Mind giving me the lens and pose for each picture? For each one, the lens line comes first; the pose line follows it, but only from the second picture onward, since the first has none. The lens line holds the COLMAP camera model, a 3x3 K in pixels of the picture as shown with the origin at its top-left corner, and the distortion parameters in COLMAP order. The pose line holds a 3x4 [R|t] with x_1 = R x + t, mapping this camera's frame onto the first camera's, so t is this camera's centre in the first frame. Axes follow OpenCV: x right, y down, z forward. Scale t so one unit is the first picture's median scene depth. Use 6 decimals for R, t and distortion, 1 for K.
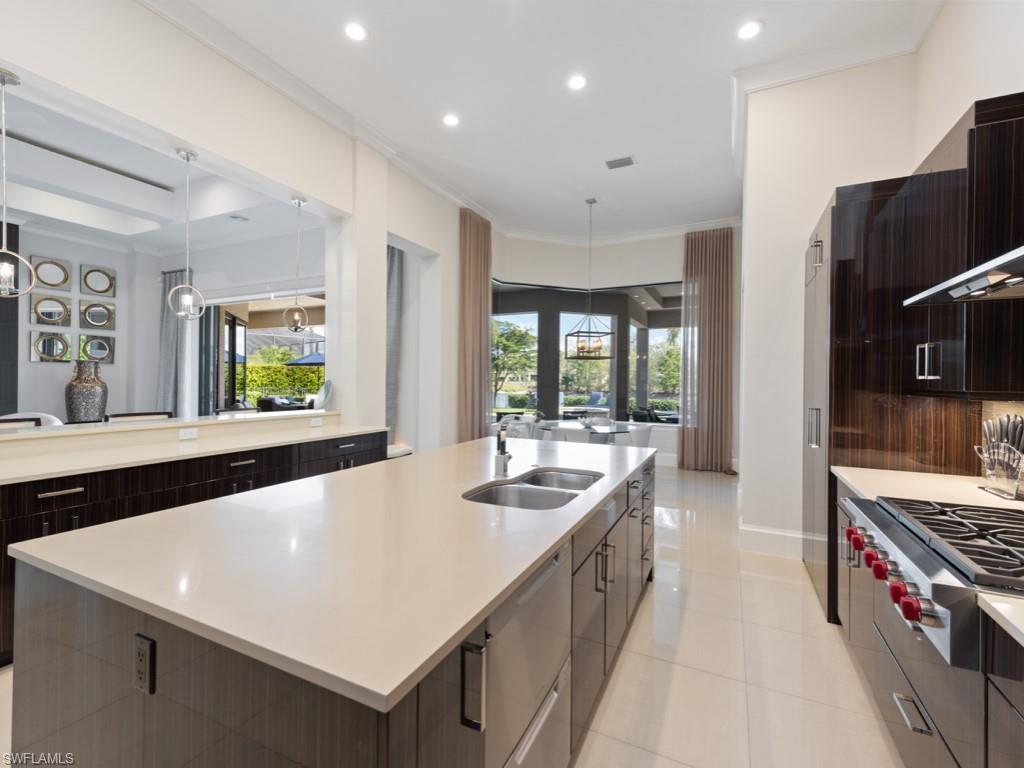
lens RADIAL K [[443.1, 0, 514.6], [0, 443.1, 384.5], [0, 0, 1]] dist [-0.002434, 0.000236]
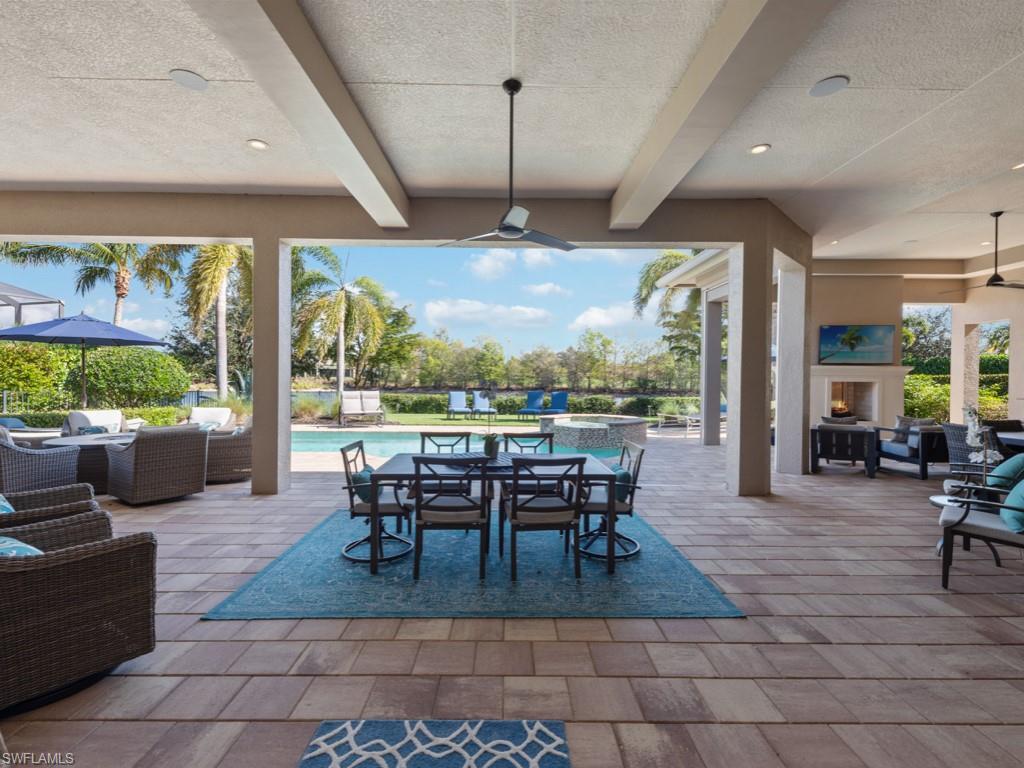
lens RADIAL K [[469.5, 0, 507.1], [0, 469.5, 379.5], [0, 0, 1]] dist [0.004162, 0.000830]
pose [[0.904388, -0.004316, 0.426690, -0.437215], [0.004559, 0.999990, 0.000451, -0.008104], [-0.426687, 0.001538, 0.904398, 0.646340]]
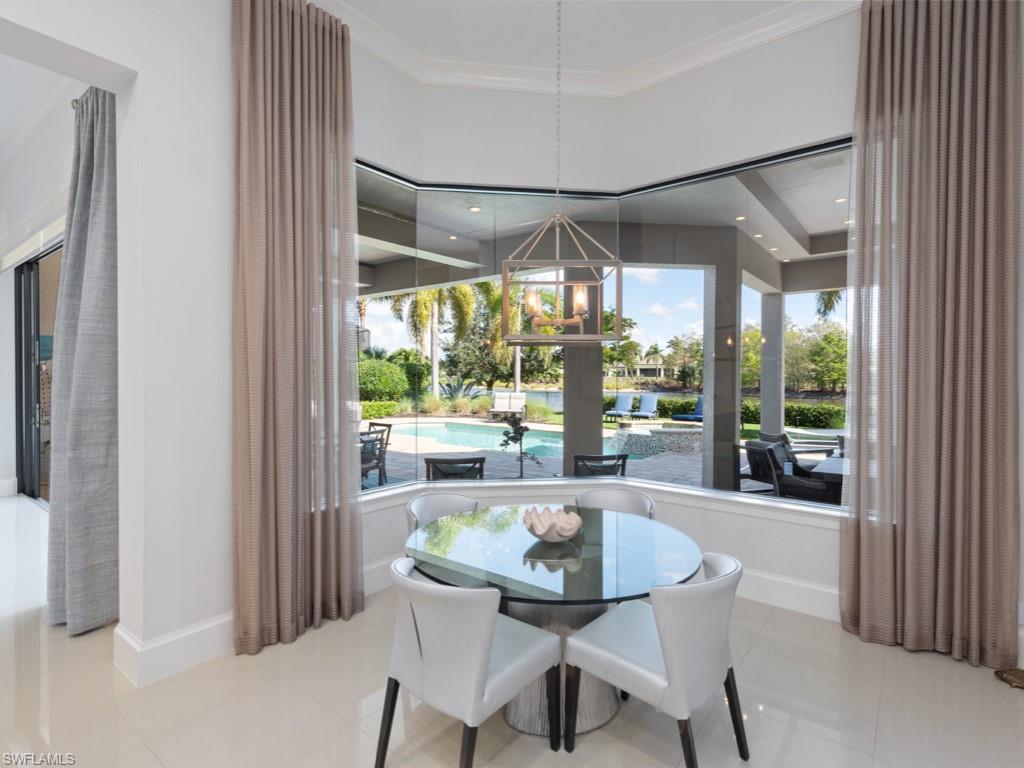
lens RADIAL K [[510.8, 0, 510.0], [0, 510.8, 383.1], [0, 0, 1]] dist [0.013465, 0.000180]
pose [[0.976283, -0.004727, -0.216448, 0.108025], [0.005825, 0.999973, 0.004437, -0.014165], [0.216421, -0.005593, 0.976284, 0.292291]]
